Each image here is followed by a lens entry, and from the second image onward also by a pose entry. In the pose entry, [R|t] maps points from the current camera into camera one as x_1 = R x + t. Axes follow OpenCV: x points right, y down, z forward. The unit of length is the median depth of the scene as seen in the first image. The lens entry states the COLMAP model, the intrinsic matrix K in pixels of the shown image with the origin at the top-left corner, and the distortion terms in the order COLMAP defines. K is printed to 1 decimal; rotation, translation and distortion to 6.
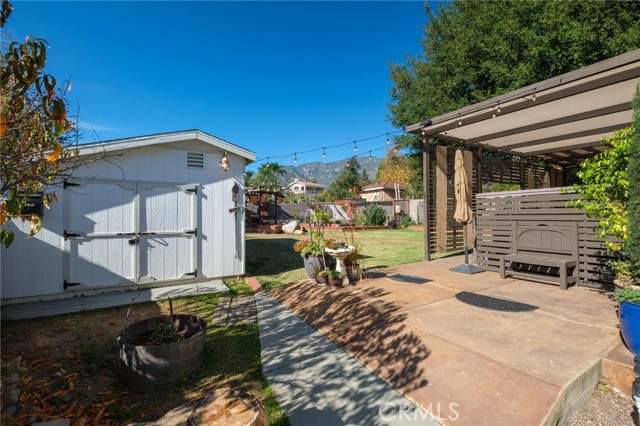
lens RADIAL K [[278.9, 0, 320.0], [0, 278.9, 213.0], [0, 0, 1]] dist [0.001390, 0.000185]
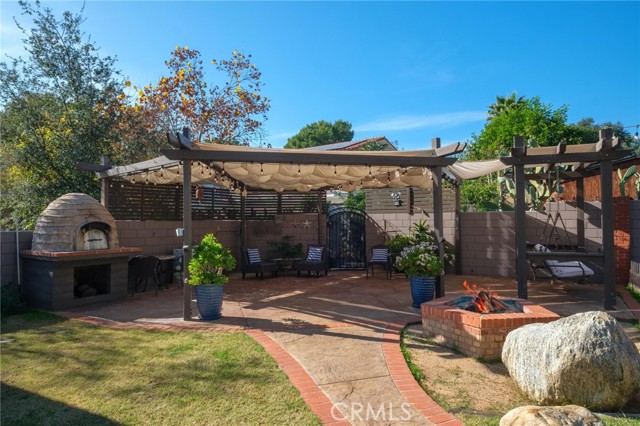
lens RADIAL K [[393.9, 0, 317.7], [0, 393.9, 213.7], [0, 0, 1]] dist [-0.002244, -0.000306]
pose [[0.439876, -0.021345, -0.897805, 0.025504], [0.006833, 0.999768, -0.020421, -0.015449], [0.898032, 0.002848, 0.439920, 0.555924]]
